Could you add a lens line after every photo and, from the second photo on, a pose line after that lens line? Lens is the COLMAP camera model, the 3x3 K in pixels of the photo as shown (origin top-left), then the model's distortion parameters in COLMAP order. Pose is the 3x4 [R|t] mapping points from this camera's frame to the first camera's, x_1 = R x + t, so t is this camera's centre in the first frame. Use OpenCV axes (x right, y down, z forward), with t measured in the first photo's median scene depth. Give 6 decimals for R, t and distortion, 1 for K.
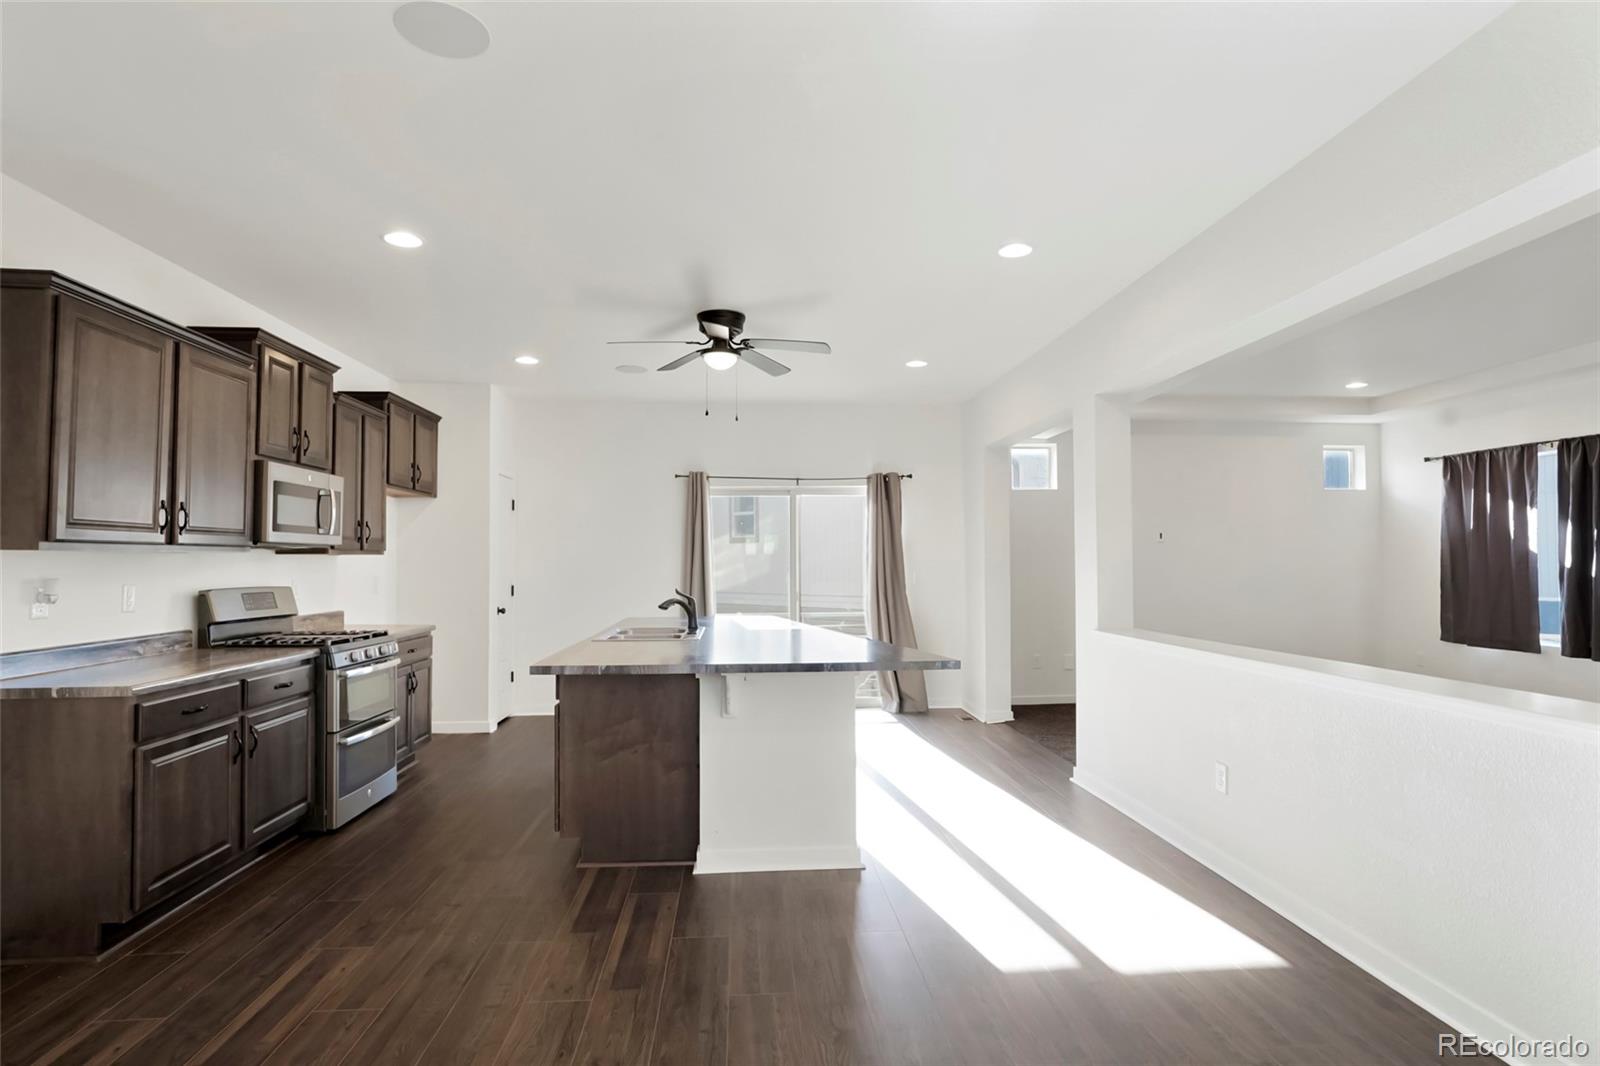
lens RADIAL K [[852.0, 0, 803.0], [0, 852.0, 543.0], [0, 0, 1]] dist [-0.007107, 0.000782]
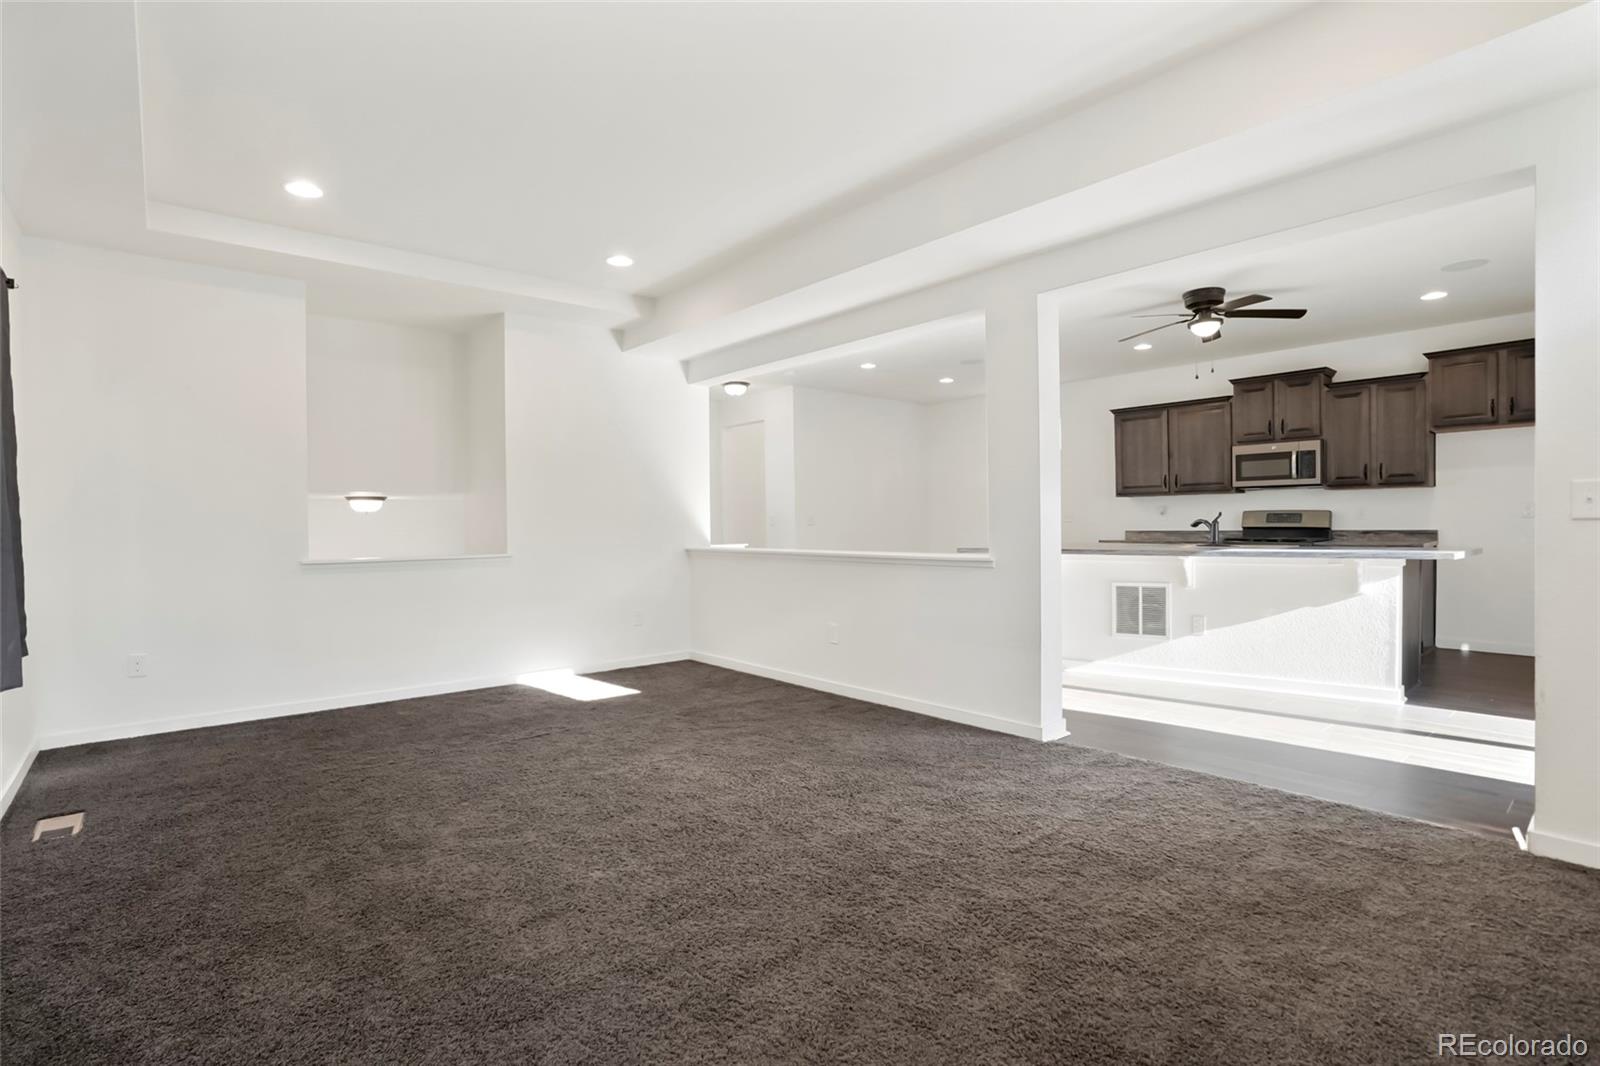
lens RADIAL K [[772.5, 0, 805.3], [0, 772.5, 537.1], [0, 0, 1]] dist [-0.009020, 0.001434]
pose [[-0.806840, 0.028875, -0.590064, 0.768375], [0.030538, 0.999508, 0.007154, 0.044521], [0.589981, -0.012247, -0.807325, 1.158720]]
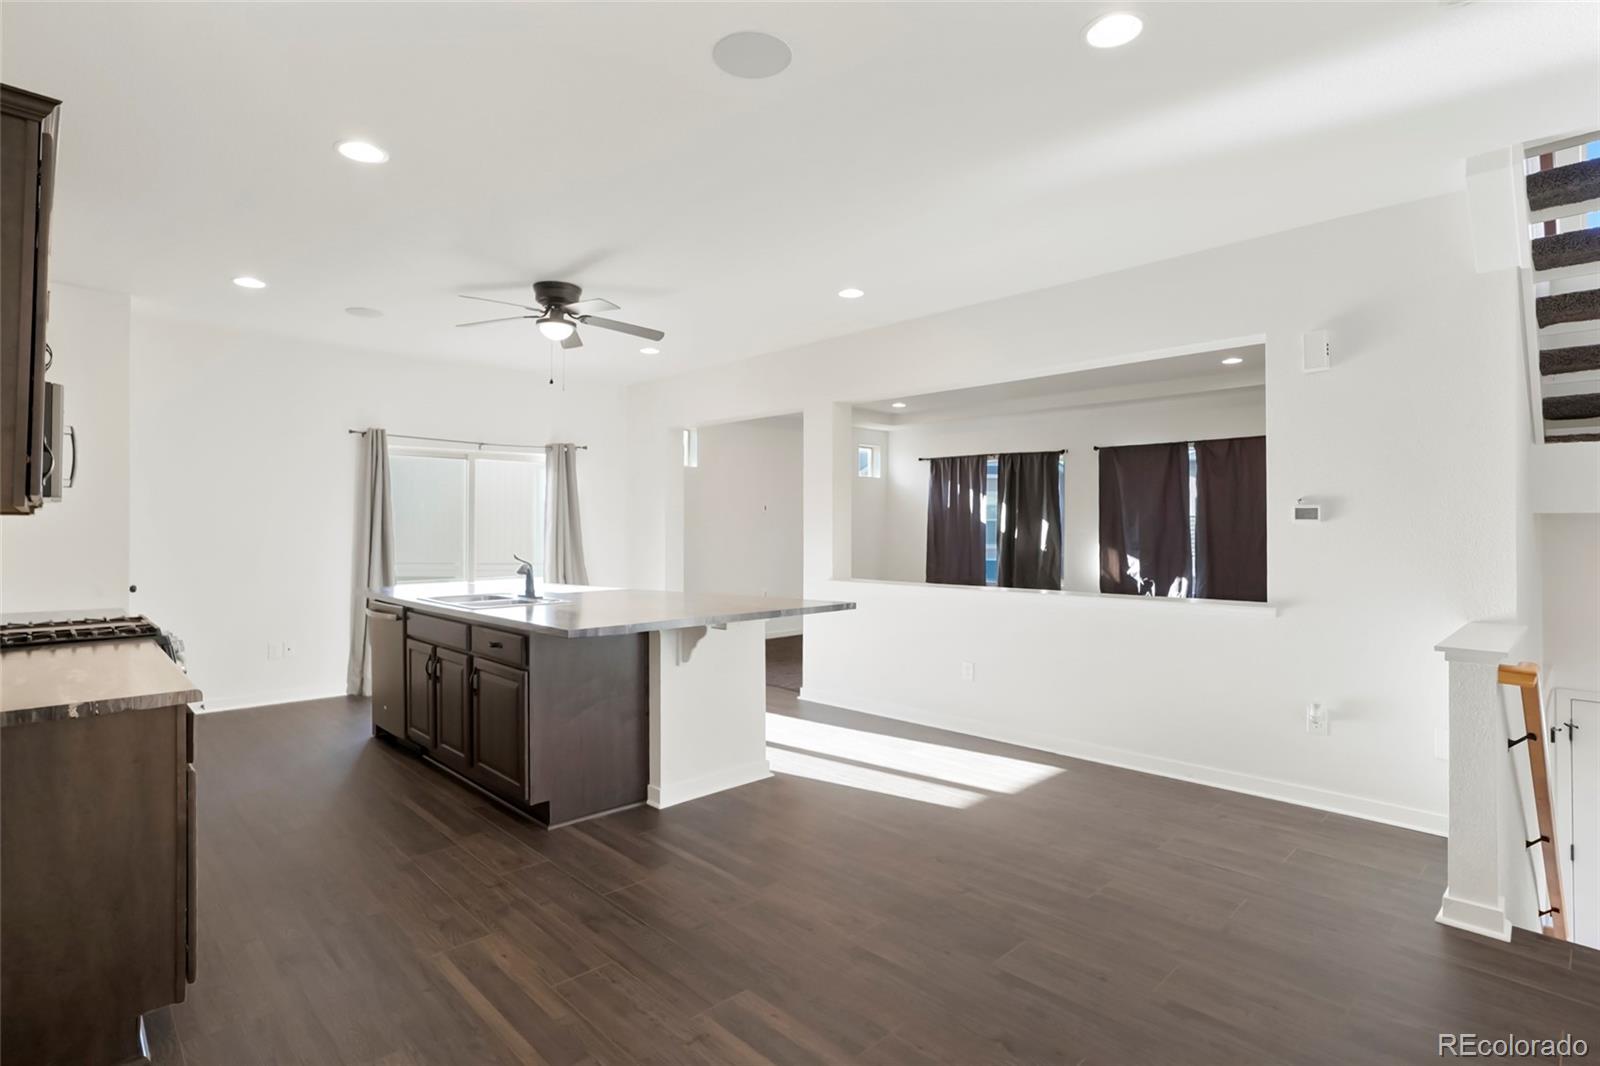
lens RADIAL K [[810.7, 0, 804.7], [0, 810.7, 521.5], [0, 0, 1]] dist [0.003857, -0.000370]
pose [[0.774053, 0.008315, 0.633066, -0.400039], [-0.017948, 0.999800, 0.008813, 0.000445], [-0.632867, -0.018184, 0.774047, 0.041532]]
